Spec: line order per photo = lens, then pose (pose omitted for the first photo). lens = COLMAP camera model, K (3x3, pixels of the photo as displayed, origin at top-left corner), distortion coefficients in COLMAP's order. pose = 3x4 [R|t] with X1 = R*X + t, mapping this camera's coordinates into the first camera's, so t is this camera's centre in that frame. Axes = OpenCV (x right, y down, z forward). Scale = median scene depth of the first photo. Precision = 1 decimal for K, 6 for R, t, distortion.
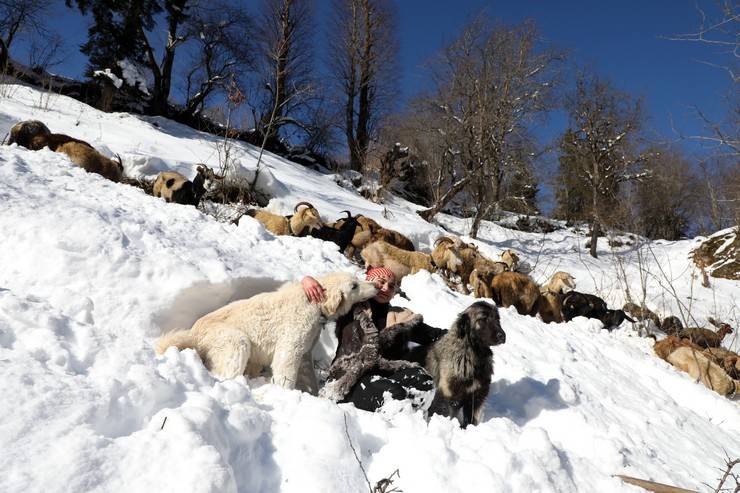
lens RADIAL K [[515.9, 0, 371.8], [0, 515.9, 247.0], [0, 0, 1]] dist [-0.081430, 0.041140]
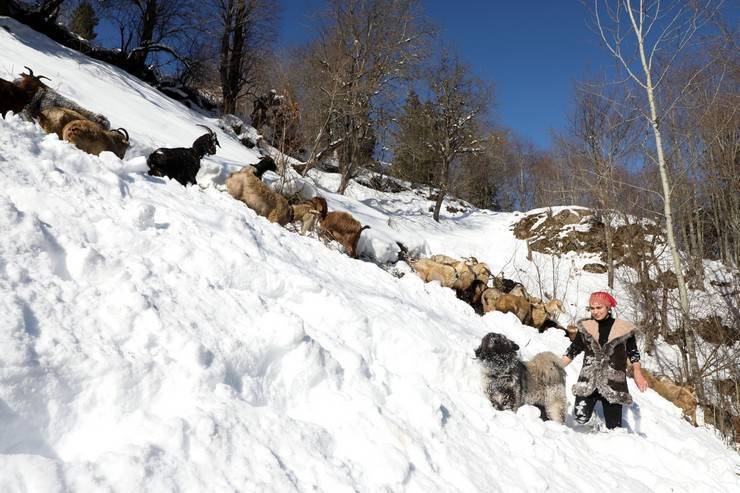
lens RADIAL K [[515.9, 0, 370.0], [0, 515.9, 246.5], [0, 0, 1]] dist [-0.081658, 0.040831]
pose [[0.925721, 0.061872, 0.373111, -0.155054], [-0.113020, 0.986705, 0.116789, -0.050016], [-0.360925, -0.150284, 0.920406, -0.022969]]
